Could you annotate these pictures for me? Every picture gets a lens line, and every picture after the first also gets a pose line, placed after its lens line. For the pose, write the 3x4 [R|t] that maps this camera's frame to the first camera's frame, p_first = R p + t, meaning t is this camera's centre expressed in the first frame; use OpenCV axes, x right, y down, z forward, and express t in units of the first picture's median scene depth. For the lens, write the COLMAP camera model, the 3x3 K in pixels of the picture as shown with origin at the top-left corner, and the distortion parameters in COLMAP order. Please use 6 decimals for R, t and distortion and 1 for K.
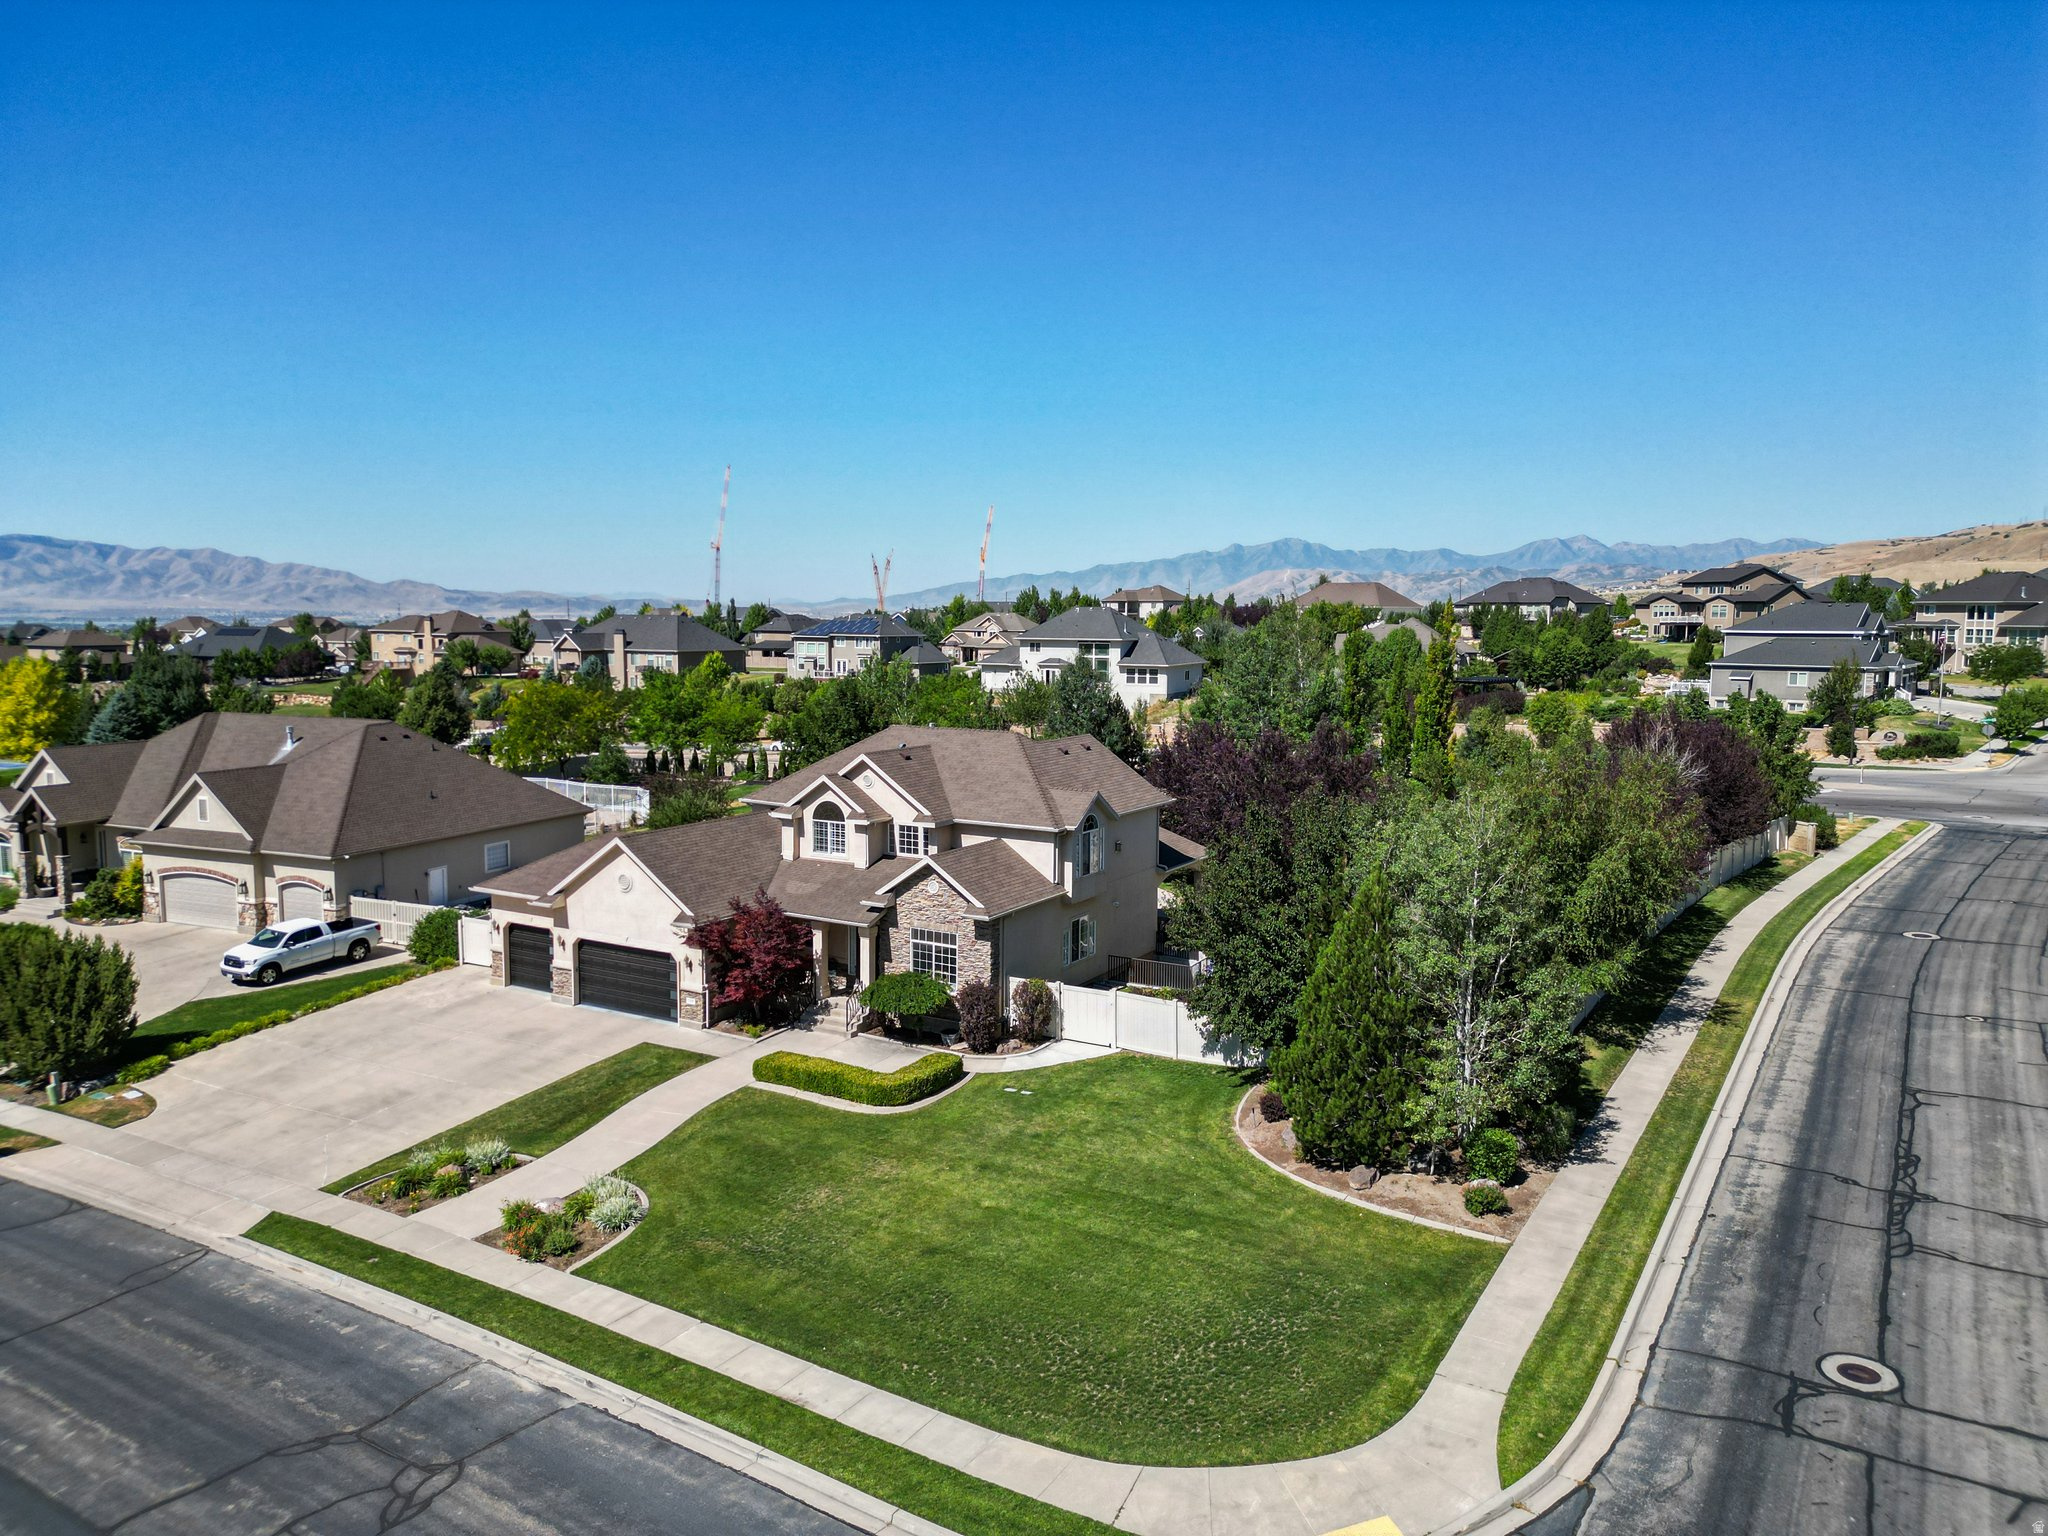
lens RADIAL K [[1435.5, 0, 1032.3], [0, 1435.5, 763.5], [0, 0, 1]] dist [0.058387, -0.048405]
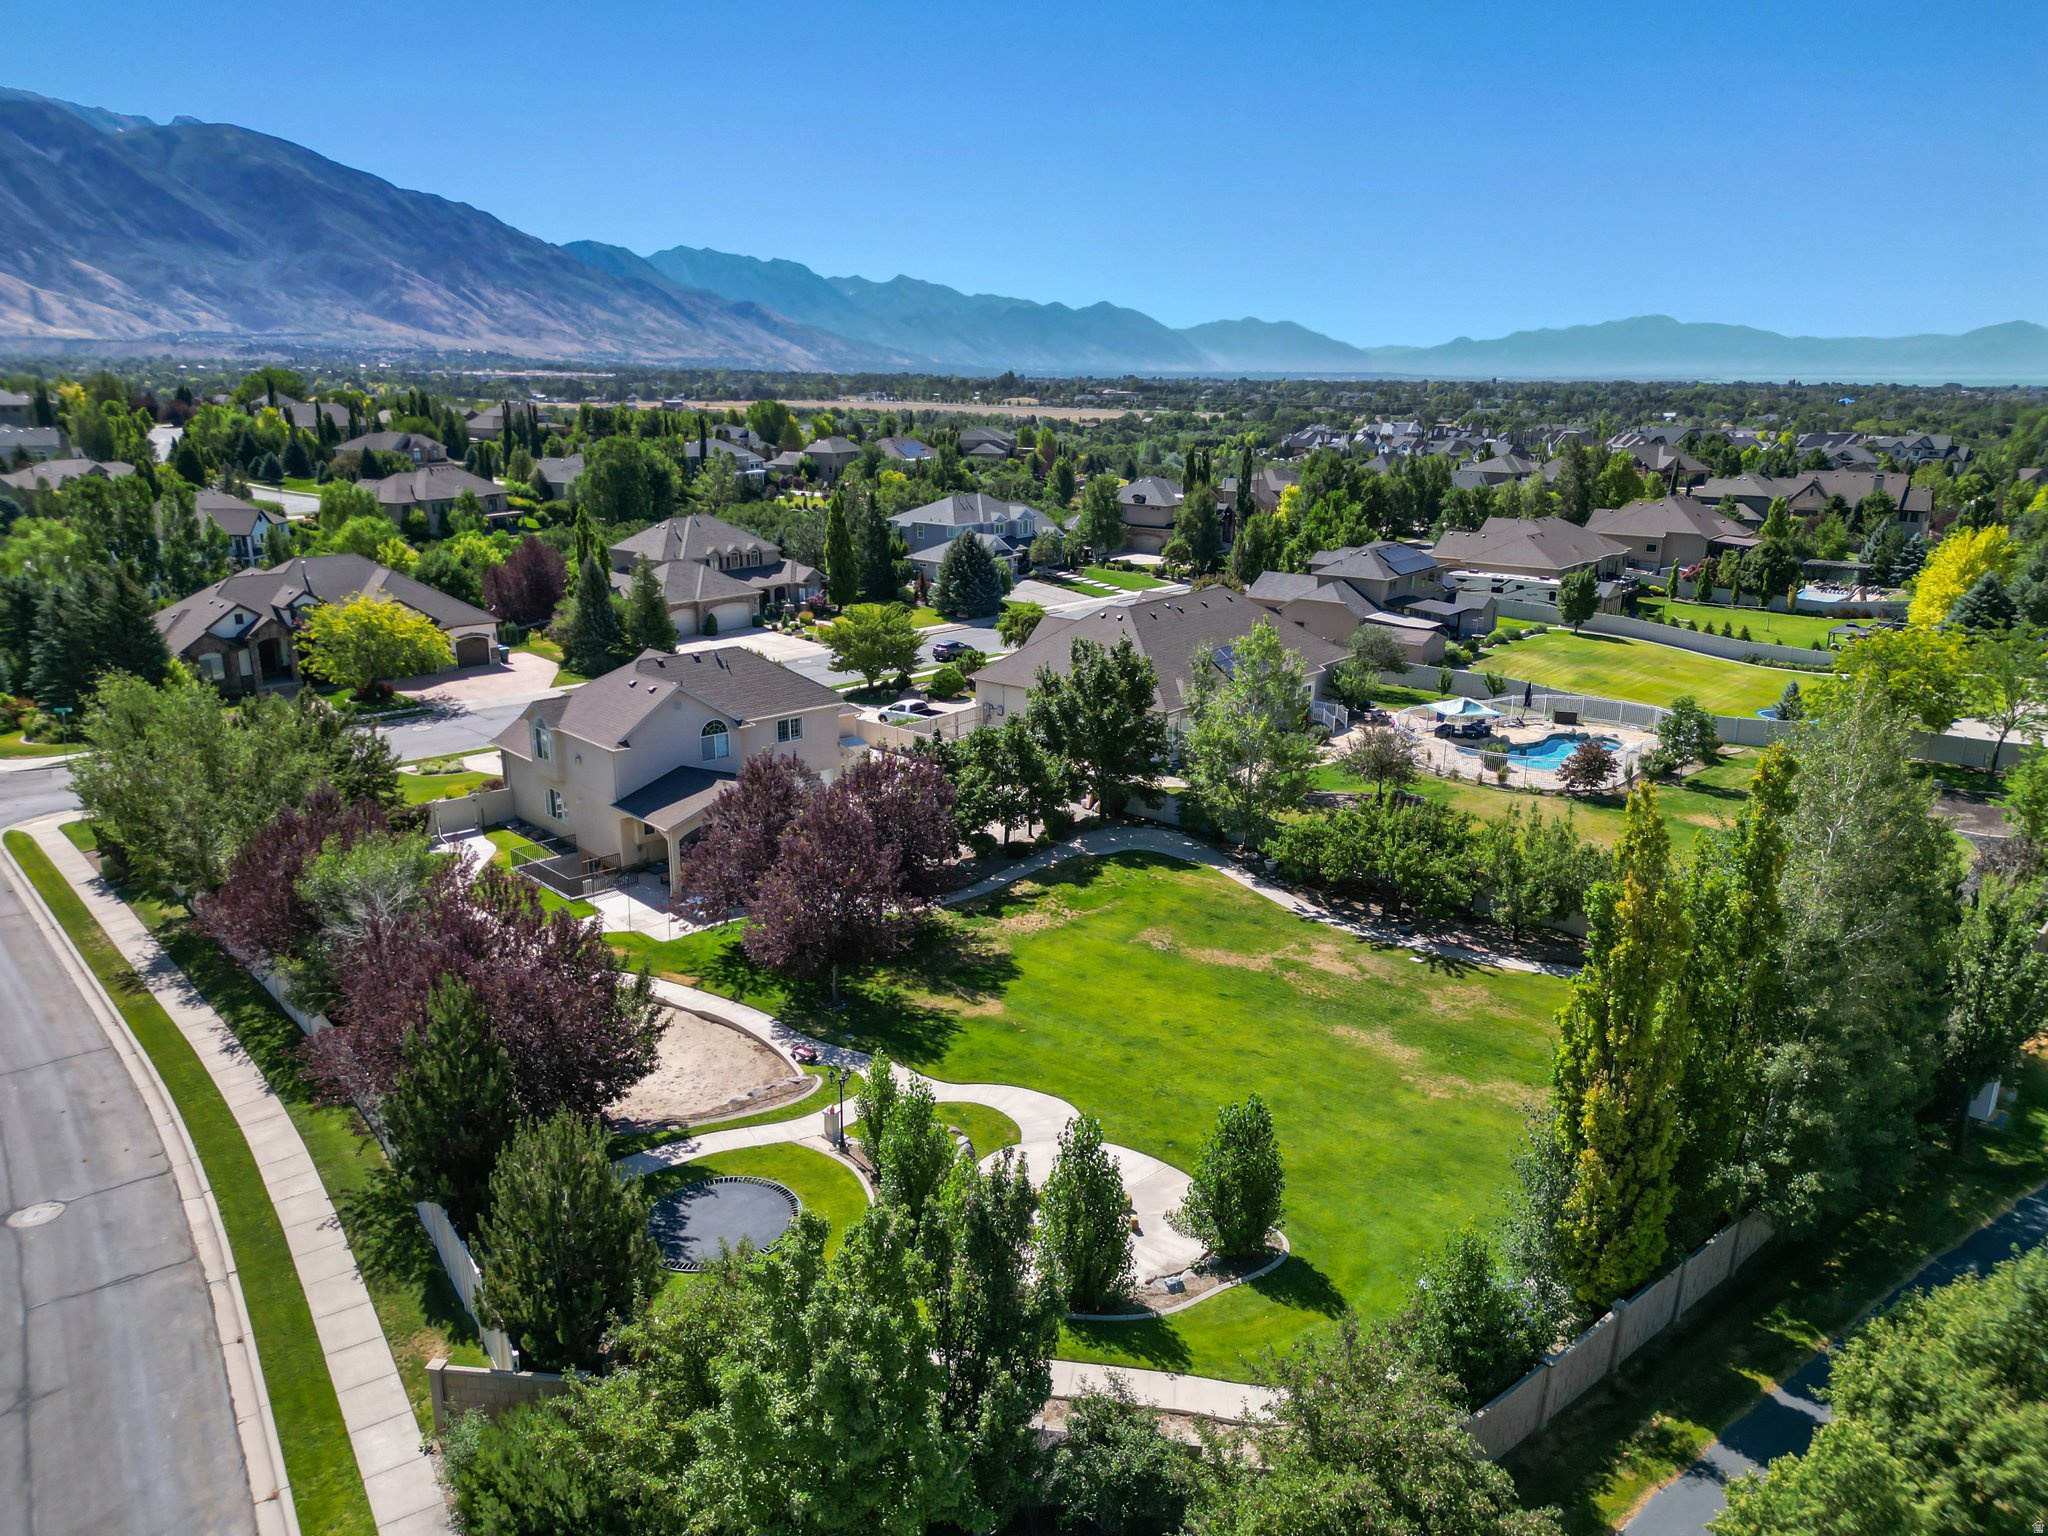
lens RADIAL K [[1435.5, 0, 1021.0], [0, 1435.5, 761.5], [0, 0, 1]] dist [0.058387, -0.048405]
pose [[-0.287421, 0.253430, -0.923668, 1.273956], [-0.111672, 0.948916, 0.295107, -0.409441], [0.951272, 0.187968, -0.244437, 1.887586]]
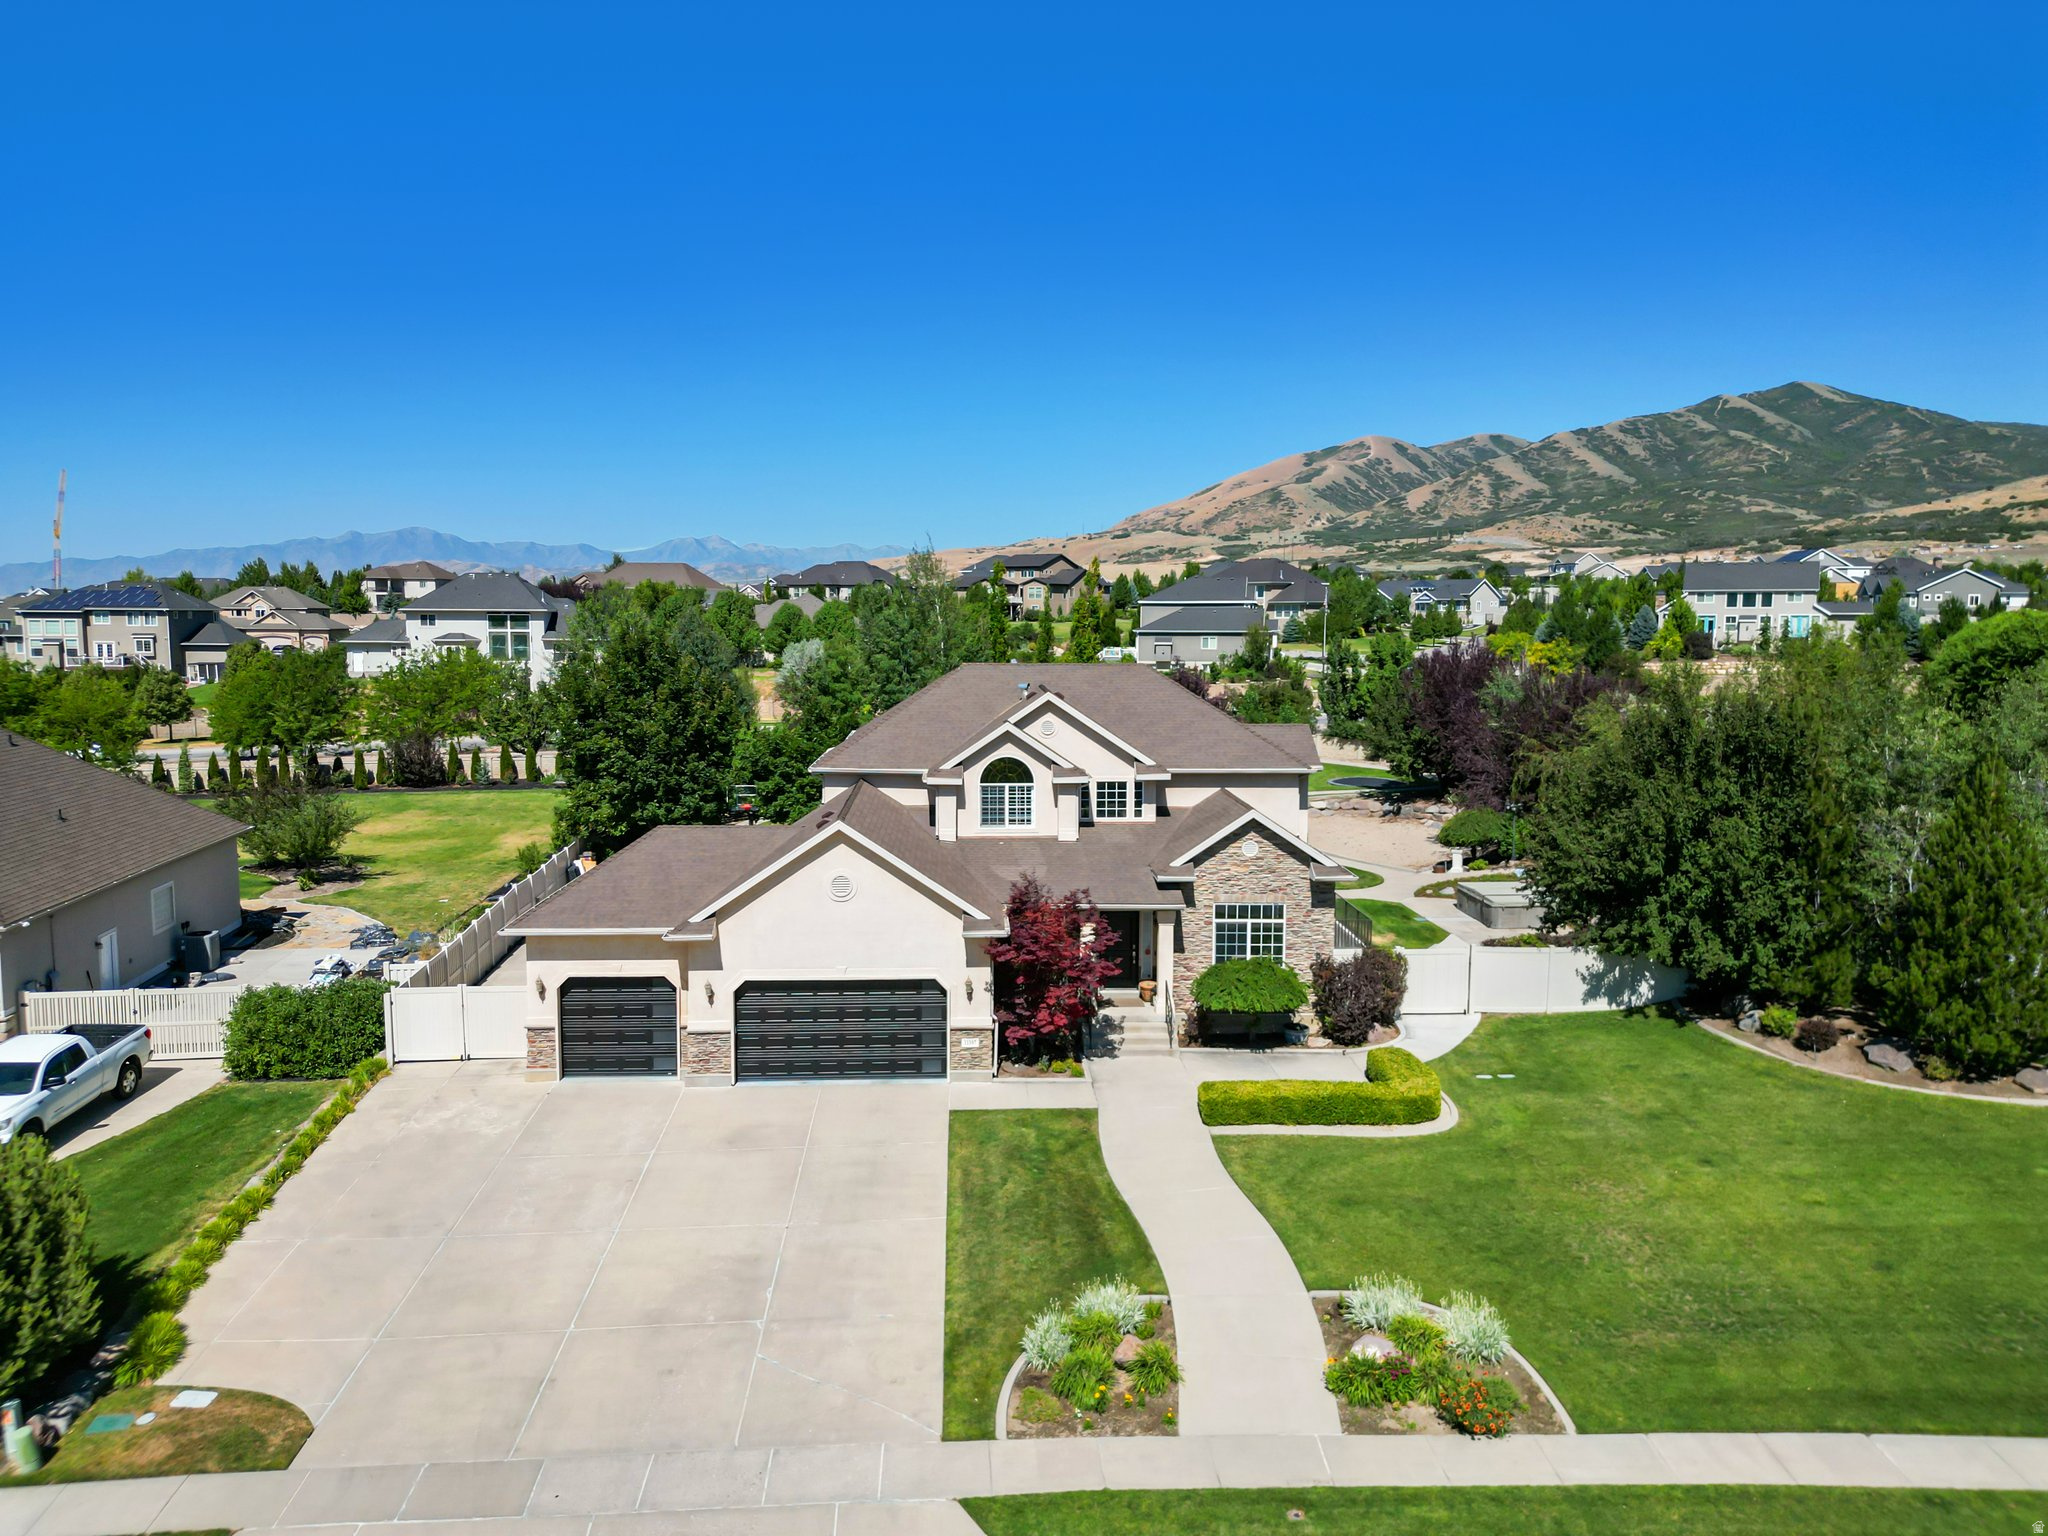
lens RADIAL K [[1435.5, 0, 1020.9], [0, 1435.5, 782.9], [0, 0, 1]] dist [0.058387, -0.048405]
pose [[0.837870, -0.065036, 0.541981, -0.583789], [0.056916, 0.997874, 0.031752, 0.017403], [-0.542894, 0.004244, 0.839791, 0.396172]]
